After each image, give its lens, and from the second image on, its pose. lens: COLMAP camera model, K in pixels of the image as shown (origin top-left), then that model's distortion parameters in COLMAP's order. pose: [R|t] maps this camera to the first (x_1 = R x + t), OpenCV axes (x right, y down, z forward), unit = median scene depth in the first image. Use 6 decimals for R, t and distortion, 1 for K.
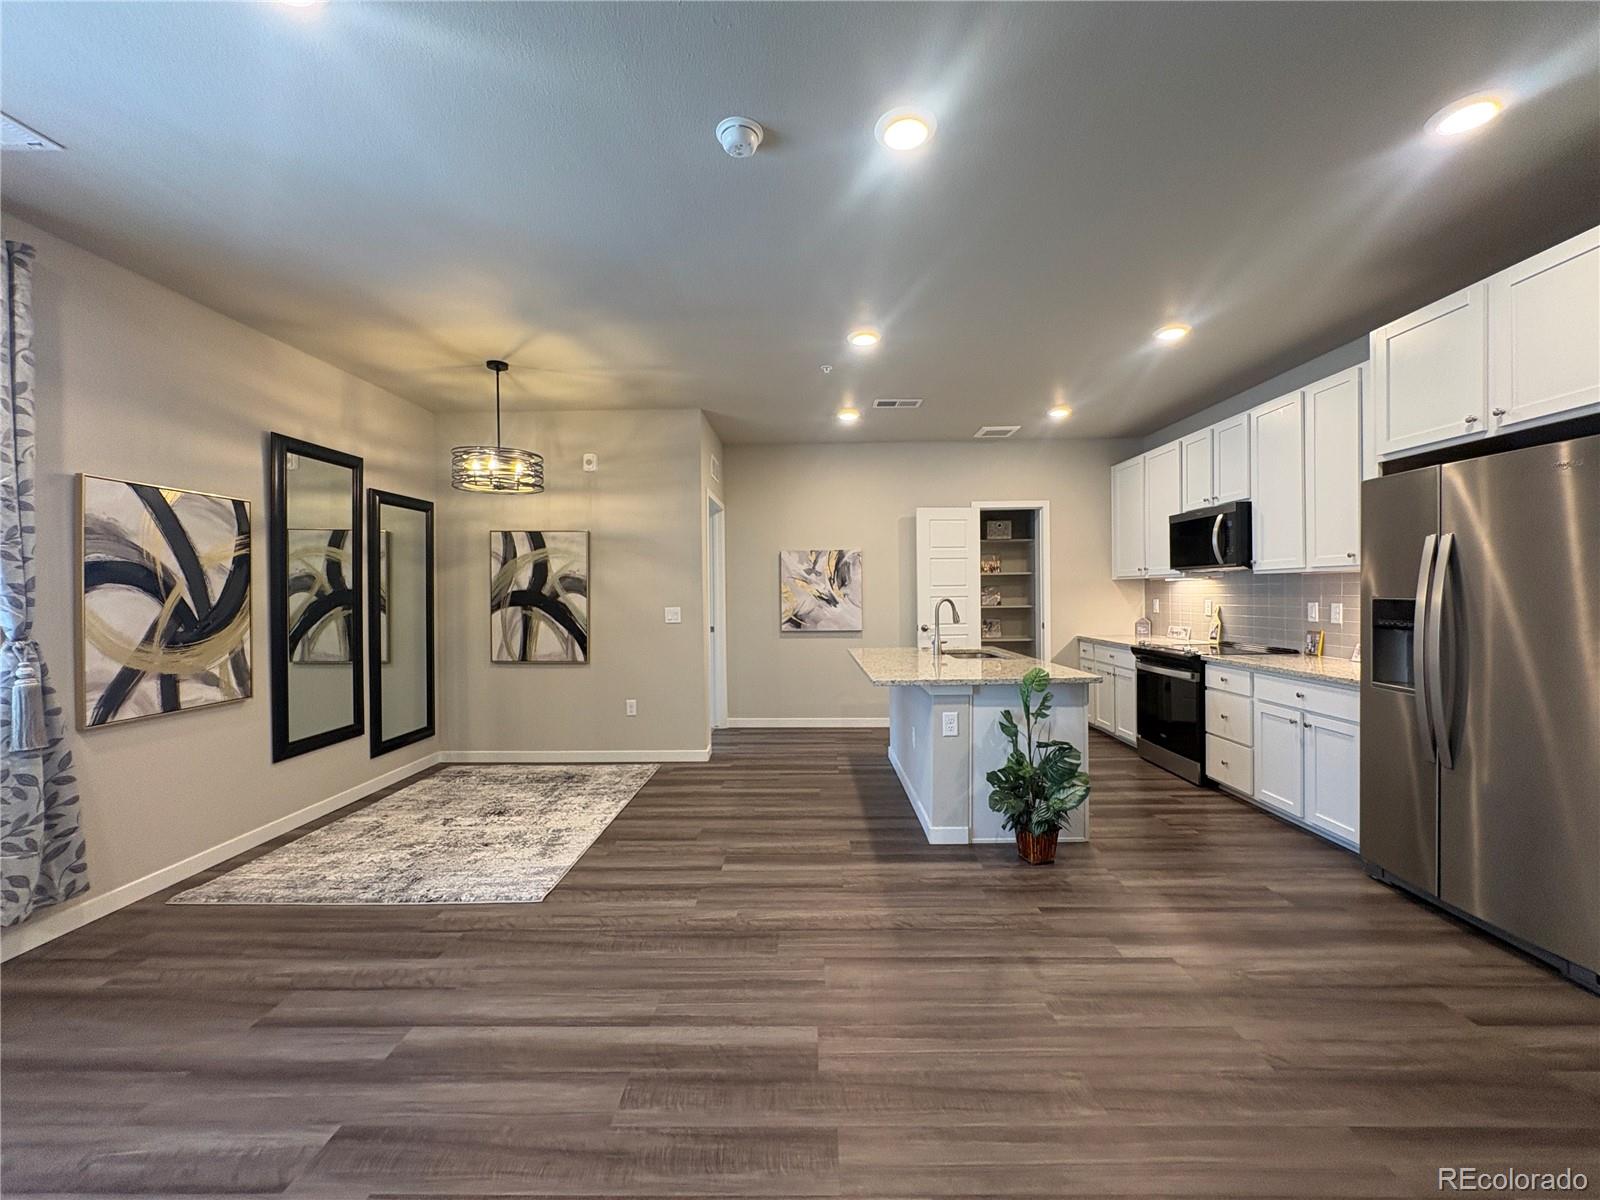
lens RADIAL K [[638.6, 0, 797.6], [0, 638.6, 599.2], [0, 0, 1]] dist [0.000242, 0.000185]
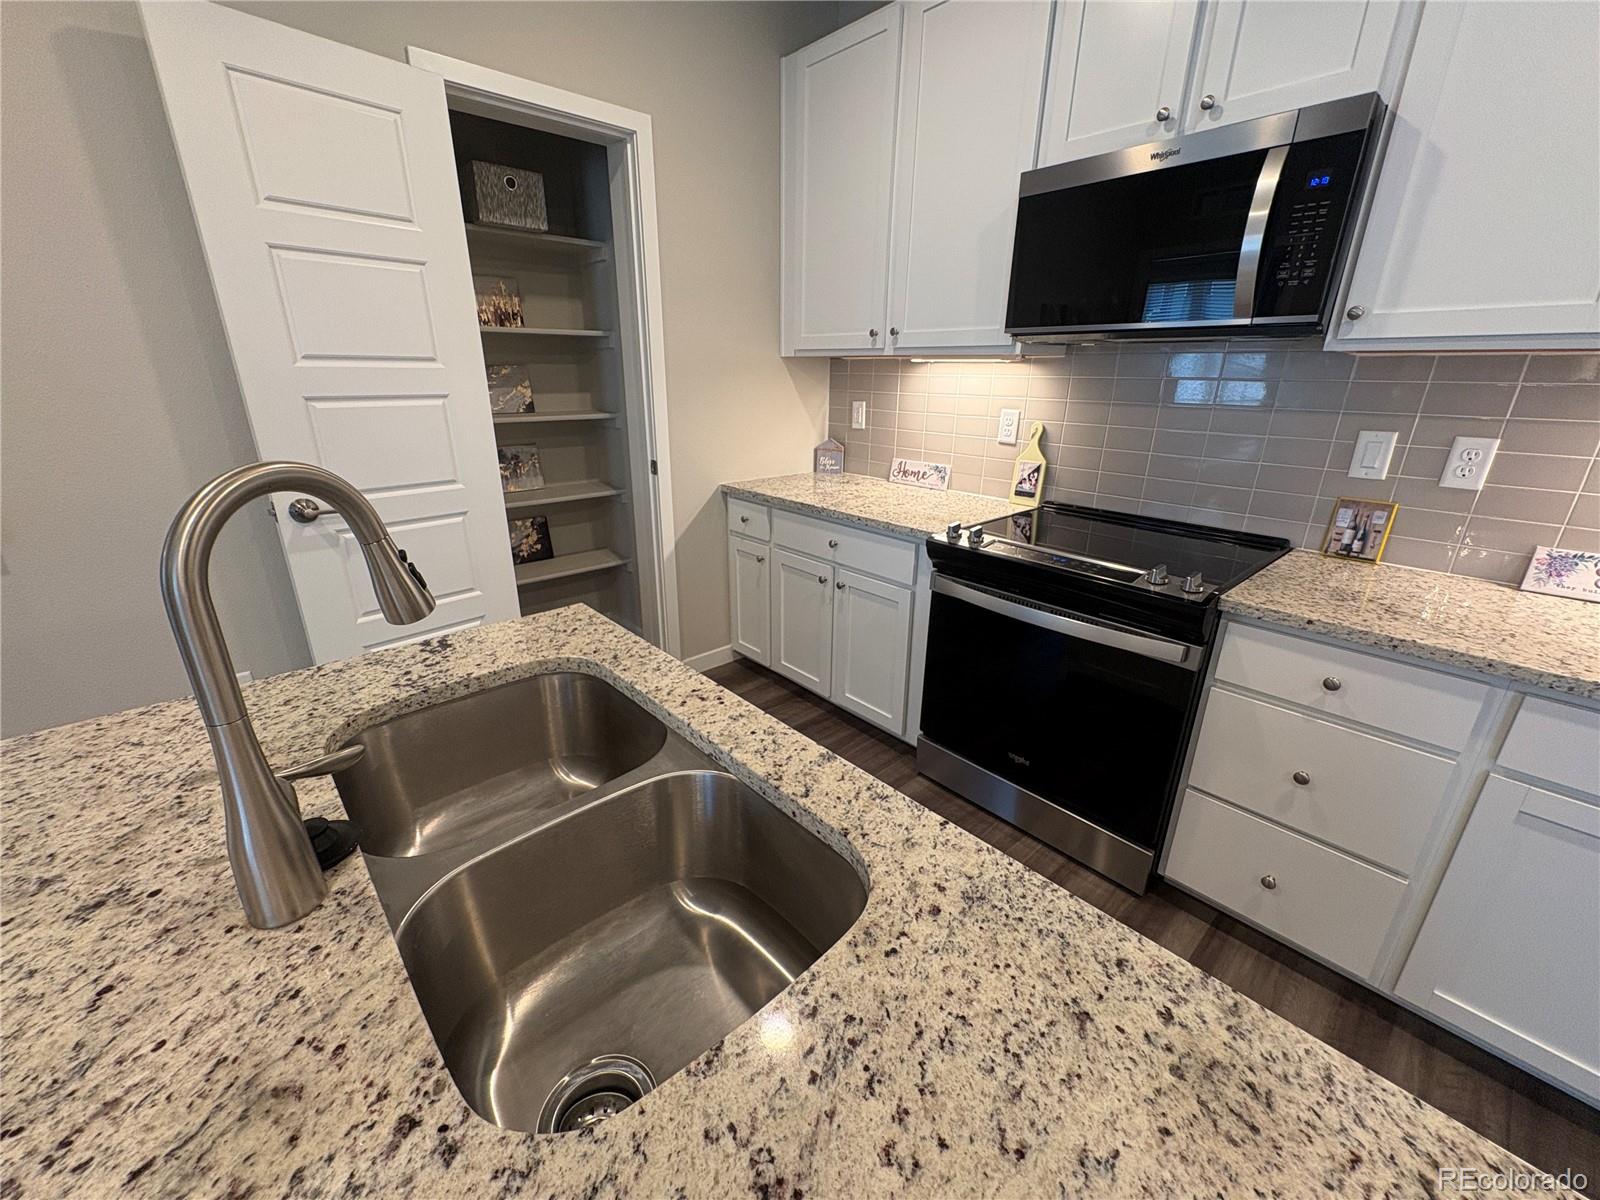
lens RADIAL K [[638.6, 0, 797.6], [0, 638.6, 599.2], [0, 0, 1]] dist [0.000242, 0.000185]
pose [[0.734225, -0.213582, 0.644435, 0.201573], [-0.010023, 0.945711, 0.324853, -0.017857], [-0.678833, -0.244975, 0.692224, 0.765629]]
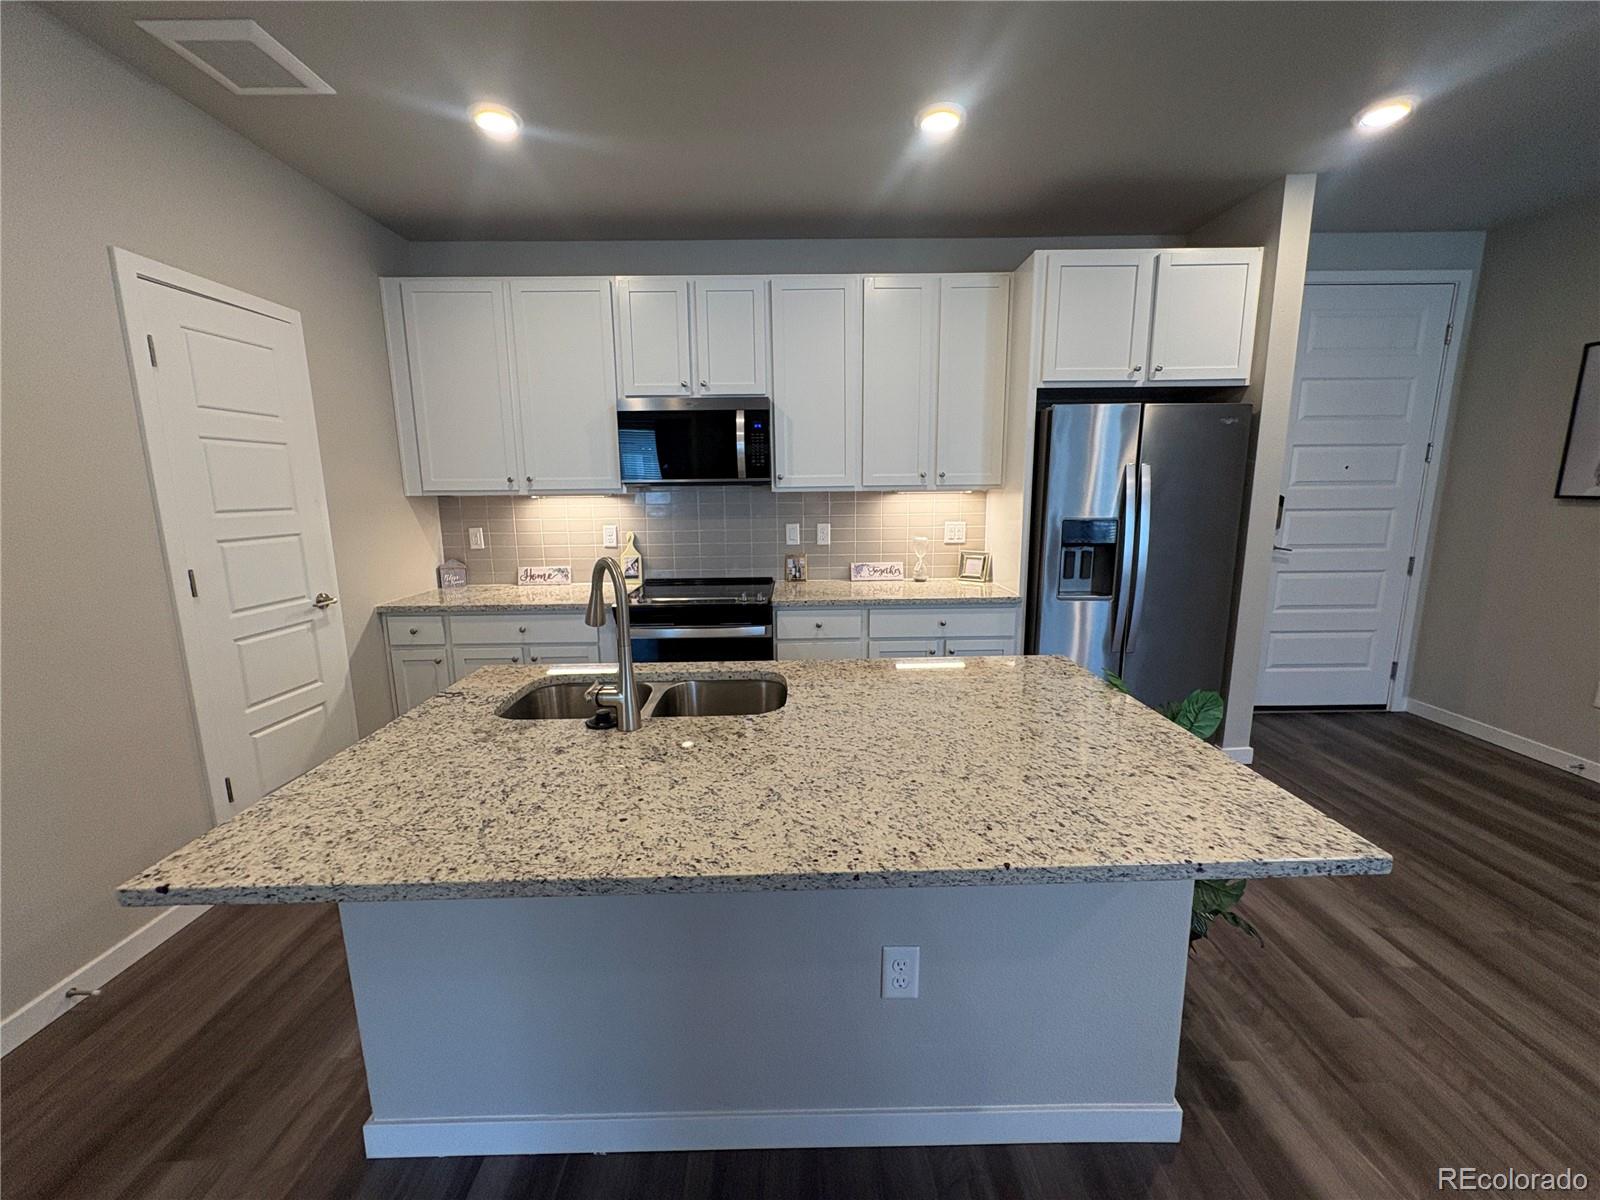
lens RADIAL K [[638.6, 0, 797.6], [0, 638.6, 599.2], [0, 0, 1]] dist [0.000242, 0.000185]
pose [[-0.027985, -0.164013, 0.986061, -0.093902], [0.022817, 0.986086, 0.164665, -0.031561], [-0.999348, 0.027107, -0.023853, 0.825243]]
